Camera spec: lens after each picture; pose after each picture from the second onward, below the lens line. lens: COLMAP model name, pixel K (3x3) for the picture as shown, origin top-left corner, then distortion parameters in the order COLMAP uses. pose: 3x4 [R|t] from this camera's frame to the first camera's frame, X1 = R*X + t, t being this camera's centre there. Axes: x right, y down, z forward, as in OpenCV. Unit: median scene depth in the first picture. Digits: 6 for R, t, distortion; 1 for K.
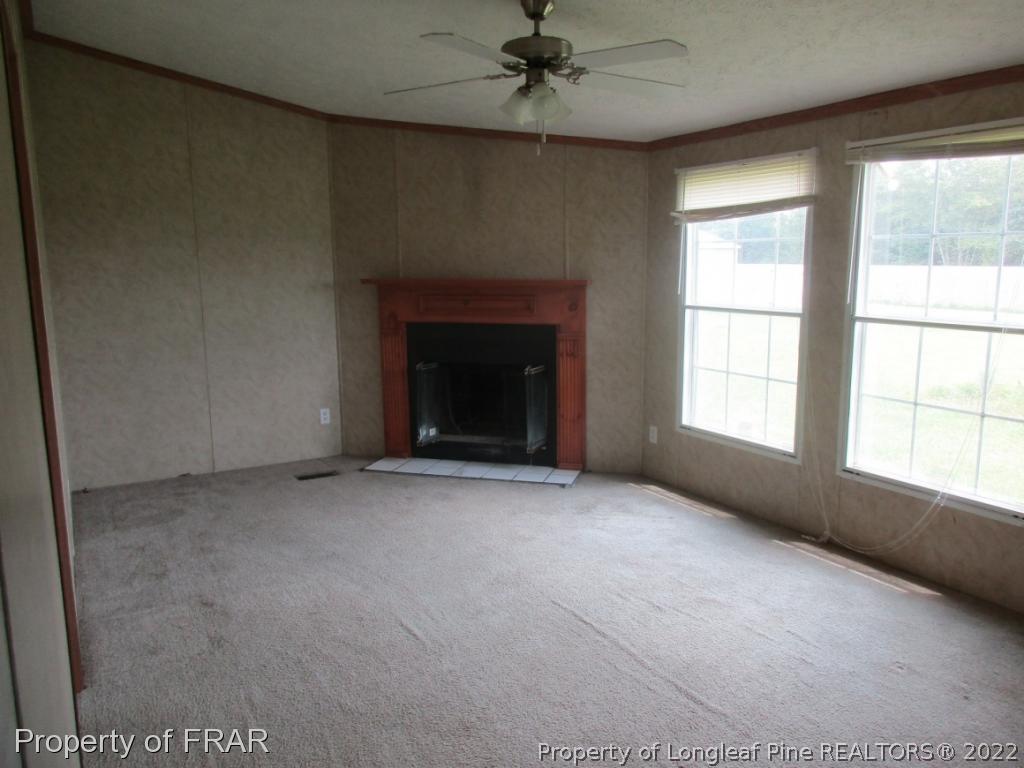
lens RADIAL K [[765.2, 0, 510.5], [0, 765.2, 384.4], [0, 0, 1]] dist [0.006272, 0.007286]
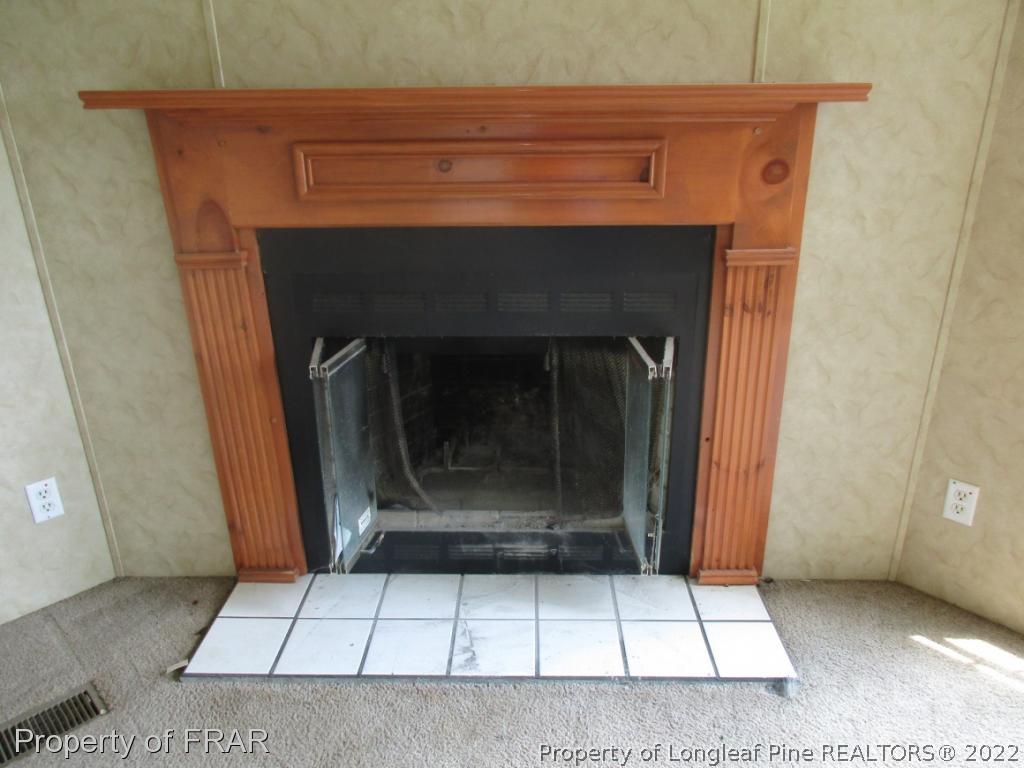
lens RADIAL K [[765.2, 0, 512.9], [0, 765.2, 386.8], [0, 0, 1]] dist [0.006272, 0.007286]
pose [[0.971090, -0.095091, 0.218955, -0.108827], [0.043121, 0.972022, 0.230896, -0.086969], [-0.234785, -0.214780, 0.948022, 0.649857]]
